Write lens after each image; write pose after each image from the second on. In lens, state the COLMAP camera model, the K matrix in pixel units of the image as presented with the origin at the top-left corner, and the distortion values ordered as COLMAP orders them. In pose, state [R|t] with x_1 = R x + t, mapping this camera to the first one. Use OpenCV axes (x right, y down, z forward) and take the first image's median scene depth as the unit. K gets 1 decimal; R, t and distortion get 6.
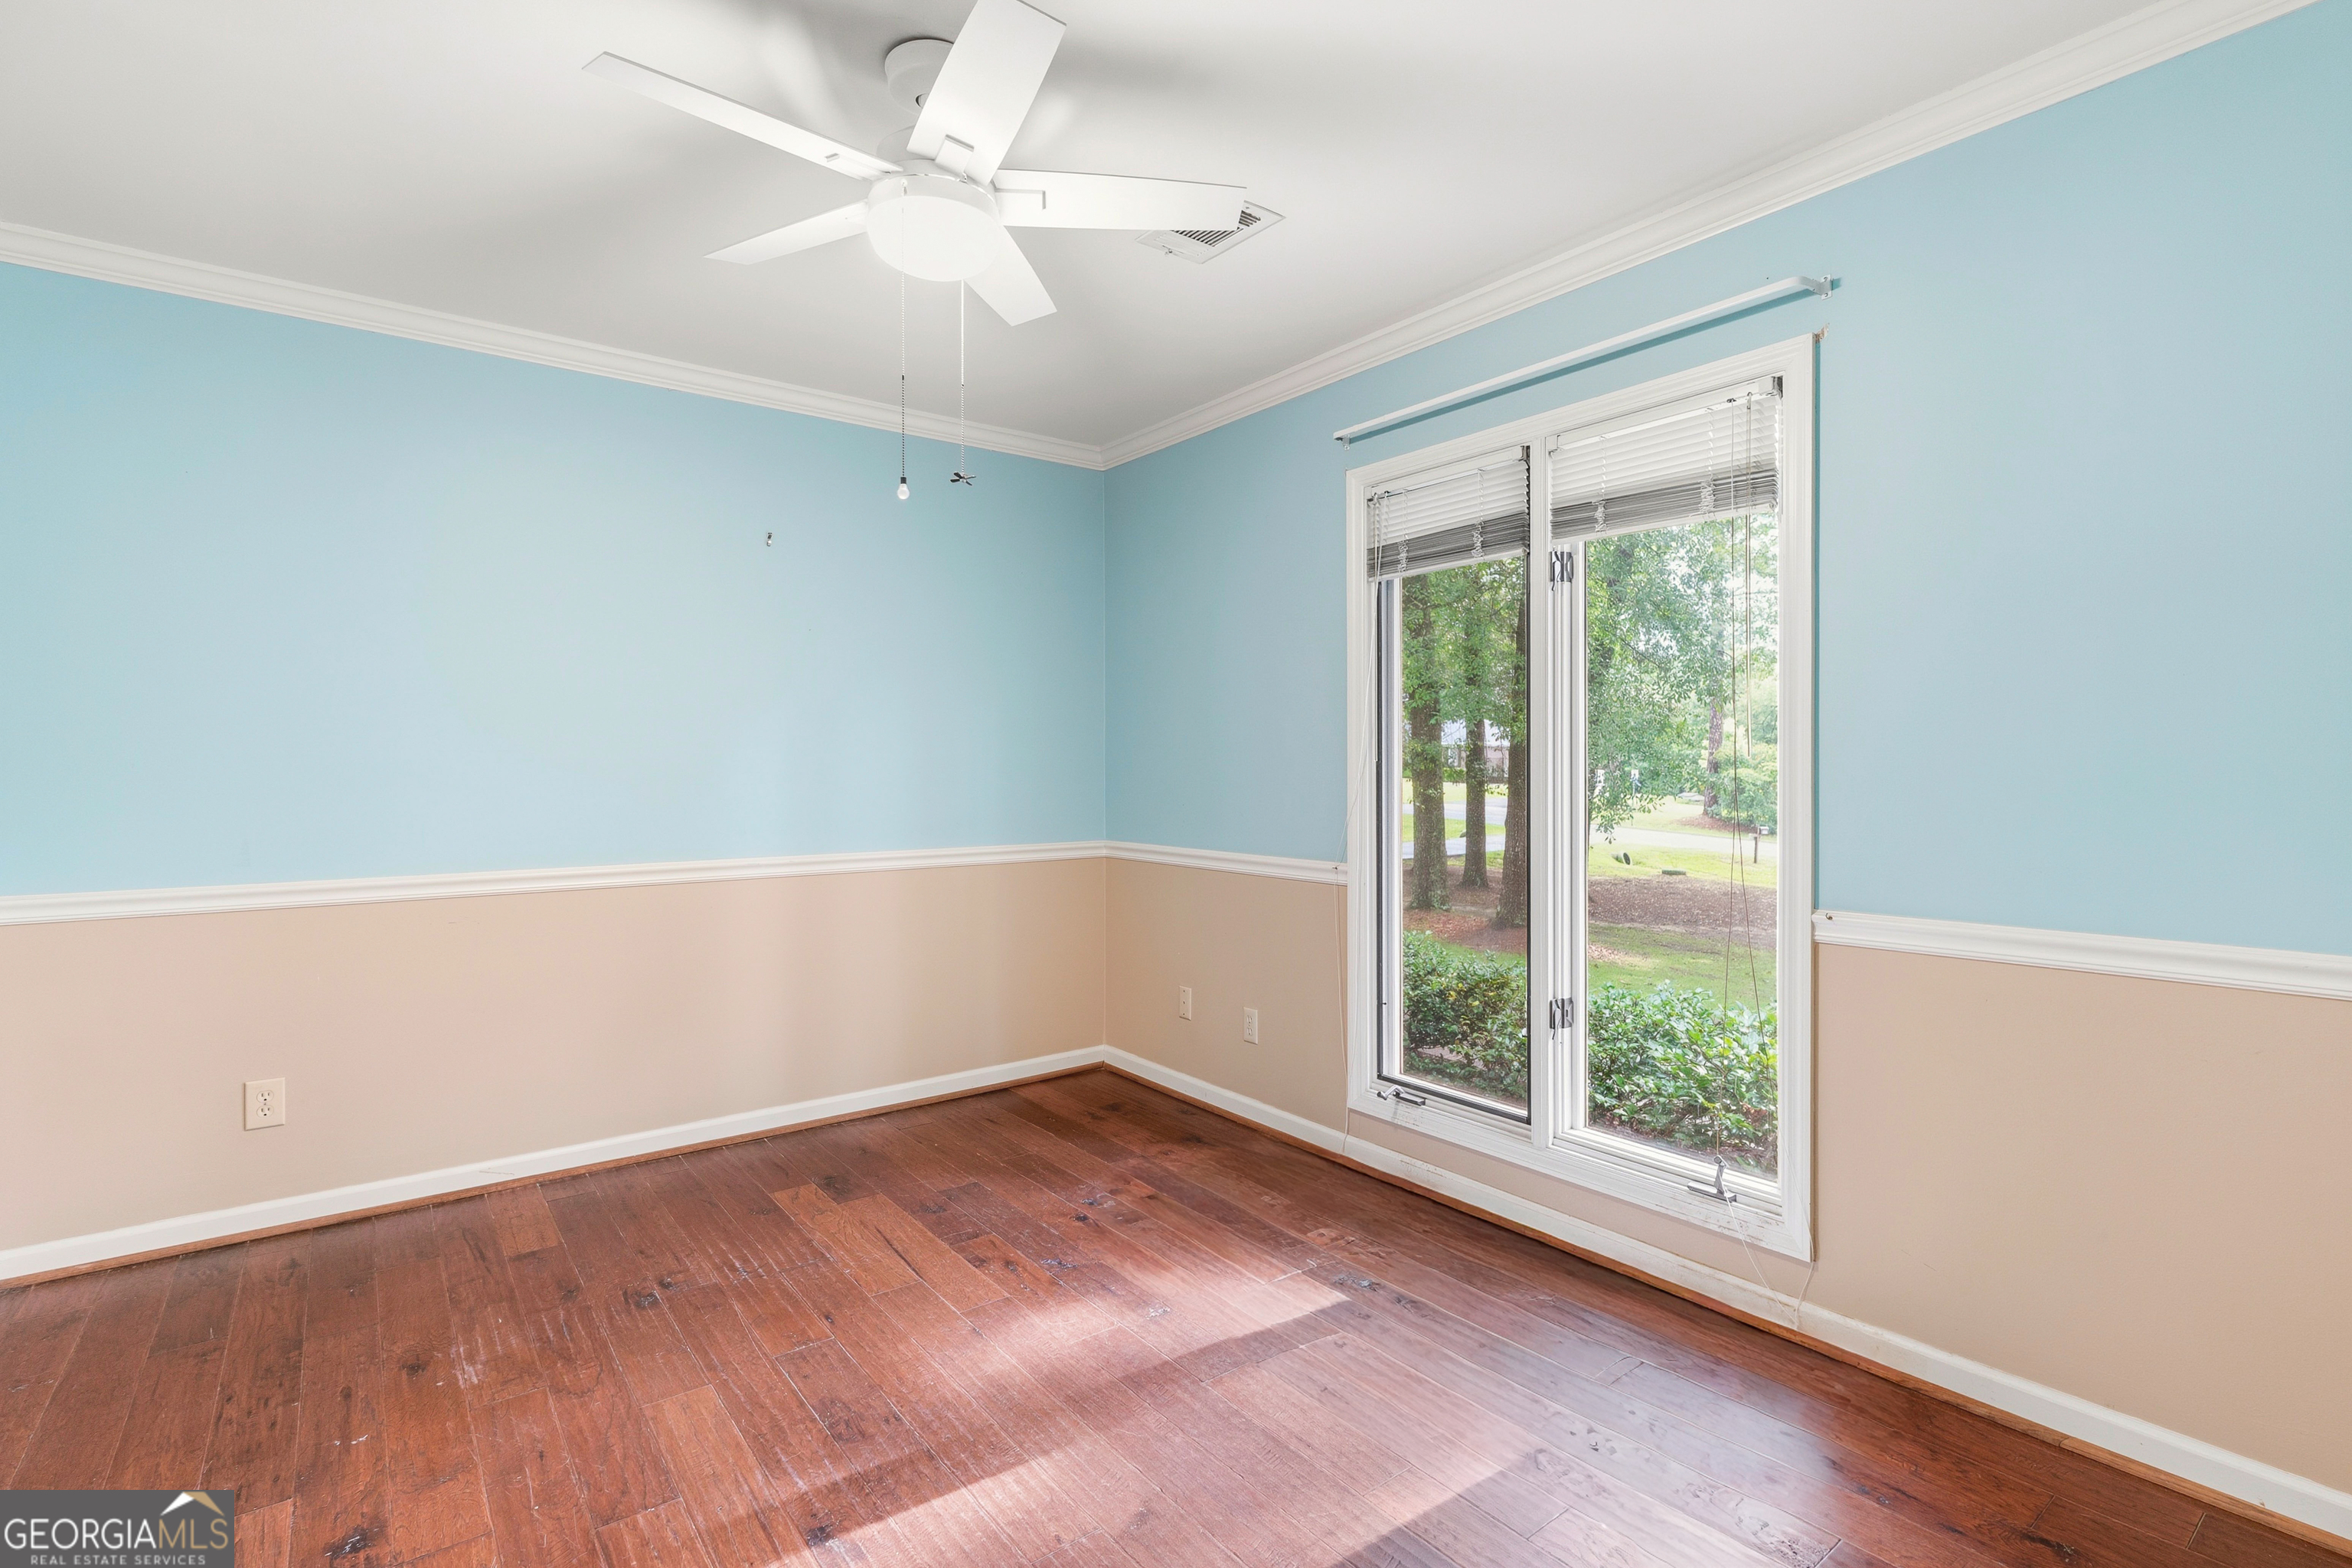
lens RADIAL K [[1096.6, 0, 1185.7], [0, 1096.6, 744.9], [0, 0, 1]] dist [-0.004848, -0.000362]
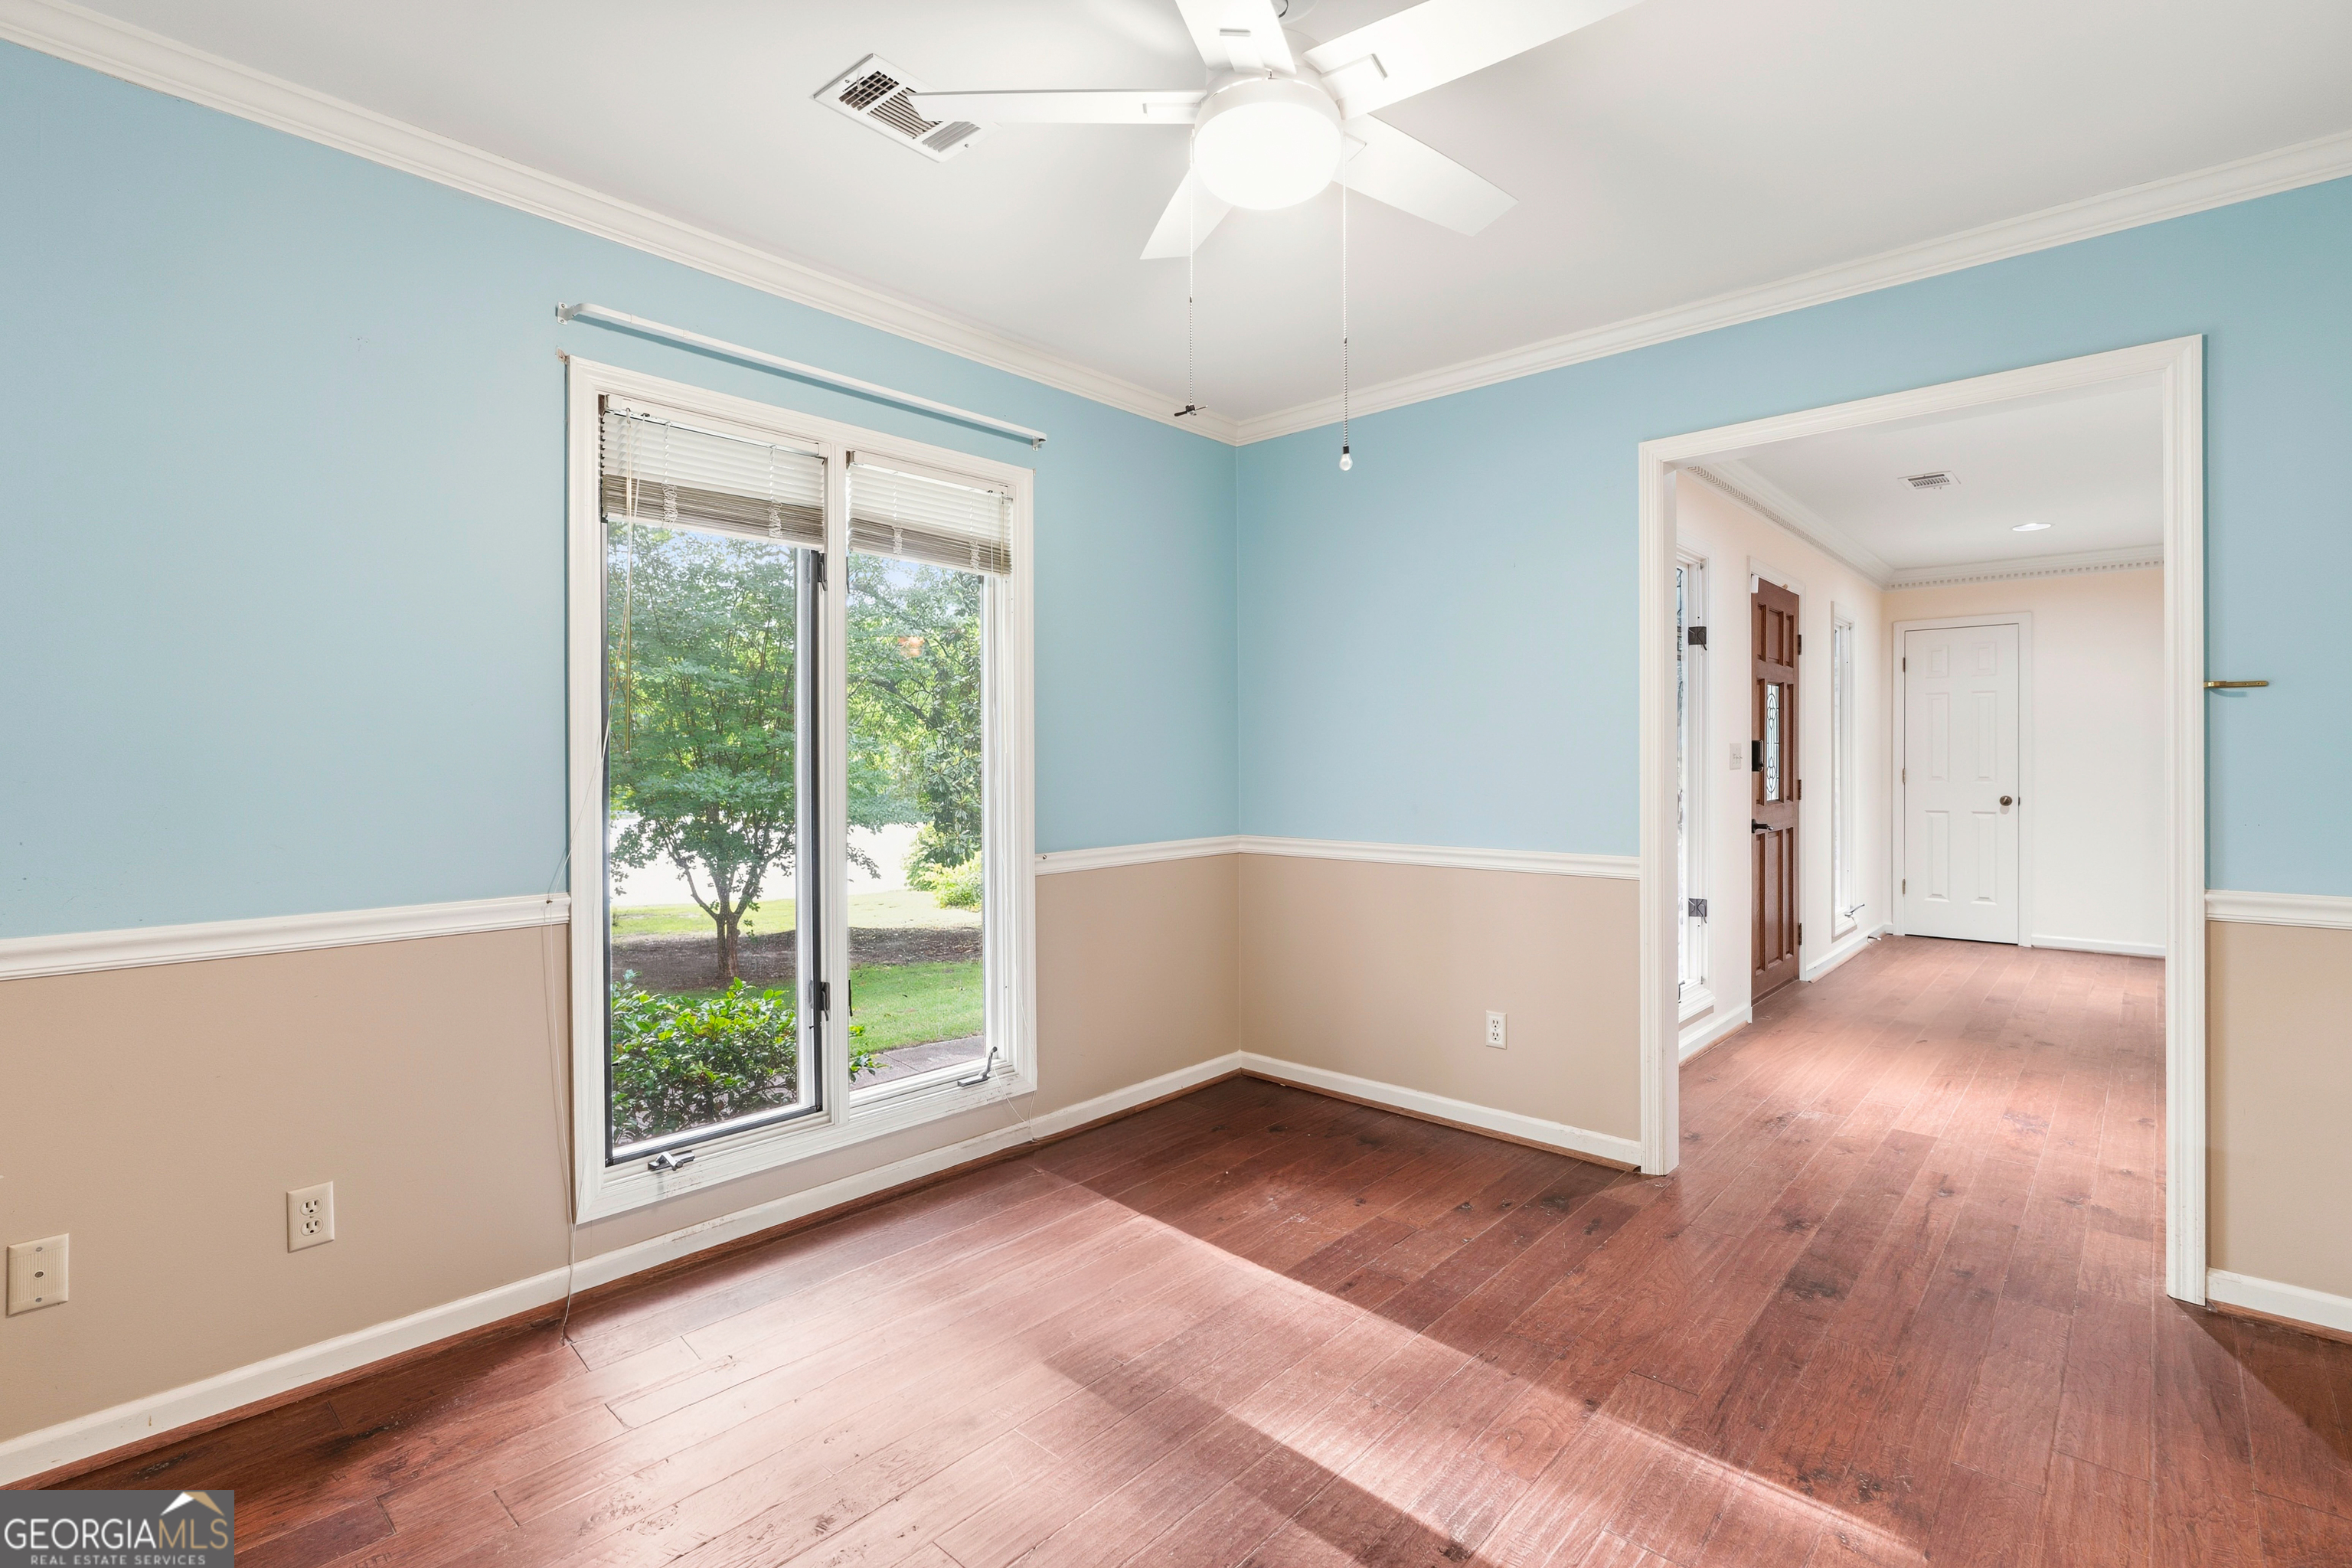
lens RADIAL K [[1096.6, 0, 1185.7], [0, 1096.6, 744.9], [0, 0, 1]] dist [-0.004848, -0.000362]
pose [[-0.188637, 0.014584, 0.981939, -0.799904], [-0.017953, 0.999671, -0.018297, 0.019136], [-0.981883, -0.021080, -0.188313, 0.914972]]
